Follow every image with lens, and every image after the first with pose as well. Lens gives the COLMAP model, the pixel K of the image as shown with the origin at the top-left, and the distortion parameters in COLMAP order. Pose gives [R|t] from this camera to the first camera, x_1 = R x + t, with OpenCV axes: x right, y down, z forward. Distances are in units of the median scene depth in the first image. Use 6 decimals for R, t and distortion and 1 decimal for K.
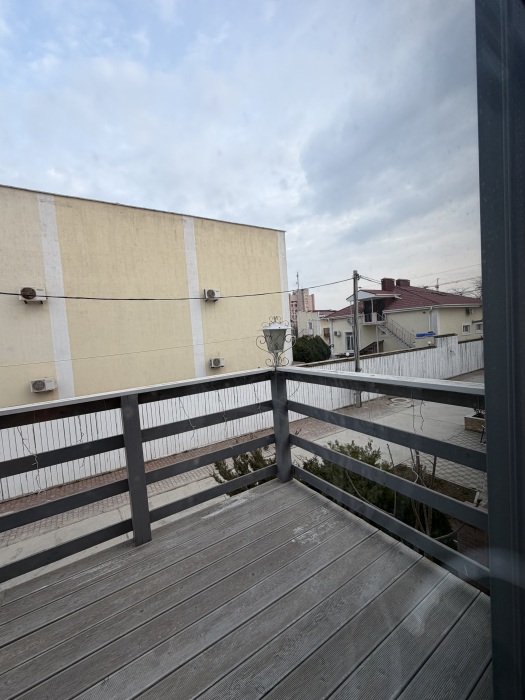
lens RADIAL K [[296.3, 0, 269.8], [0, 296.3, 350.4], [0, 0, 1]] dist [0.000720, 0.000083]
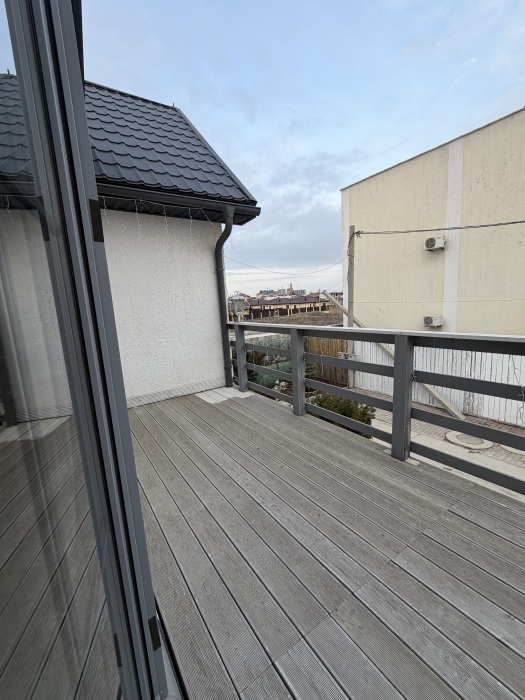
lens RADIAL K [[296.3, 0, 267.3], [0, 296.3, 350.6], [0, 0, 1]] dist [0.000720, 0.000083]
pose [[0.000963, 0.220058, -0.975486, 0.453090], [0.013202, 0.975399, 0.220051, -0.037999], [0.999912, -0.013090, -0.001966, 0.330427]]
